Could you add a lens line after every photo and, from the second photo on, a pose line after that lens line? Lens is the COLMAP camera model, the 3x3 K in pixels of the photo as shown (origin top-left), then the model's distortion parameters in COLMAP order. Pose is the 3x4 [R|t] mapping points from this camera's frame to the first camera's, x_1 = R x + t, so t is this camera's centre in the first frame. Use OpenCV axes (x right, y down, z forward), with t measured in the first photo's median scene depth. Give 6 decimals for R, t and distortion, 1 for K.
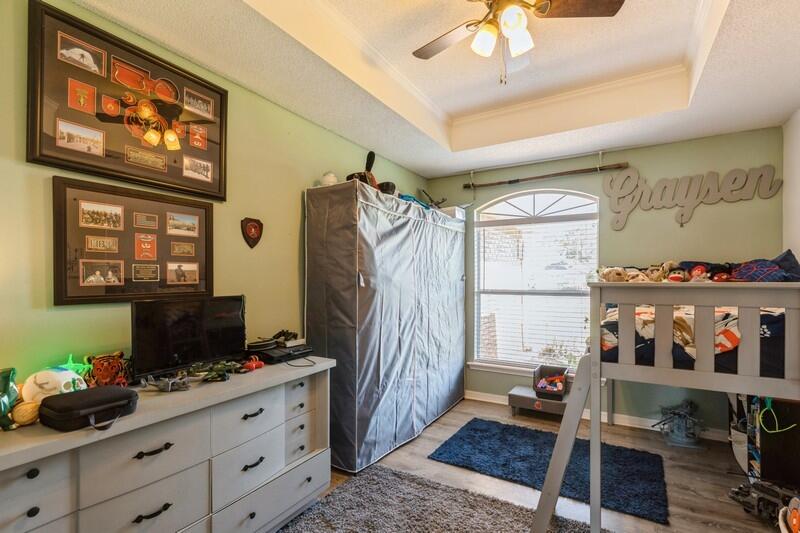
lens RADIAL K [[378.3, 0, 397.4], [0, 378.3, 277.7], [0, 0, 1]] dist [-0.009175, 0.000112]
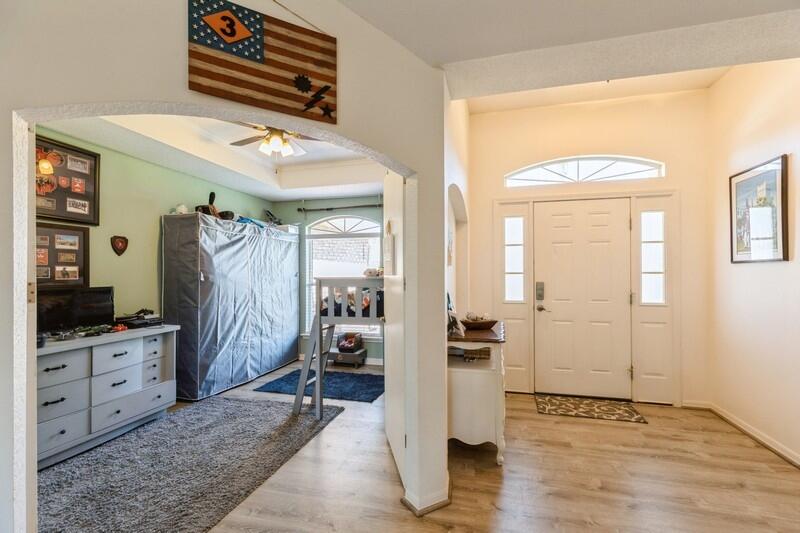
lens RADIAL K [[361.7, 0, 400.1], [0, 361.7, 271.5], [0, 0, 1]] dist [0.007768, -0.000305]
pose [[0.959782, -0.000873, 0.280746, 0.265591], [0.002167, 0.999988, -0.004300, -0.006041], [-0.280739, 0.004735, 0.959772, -0.663117]]
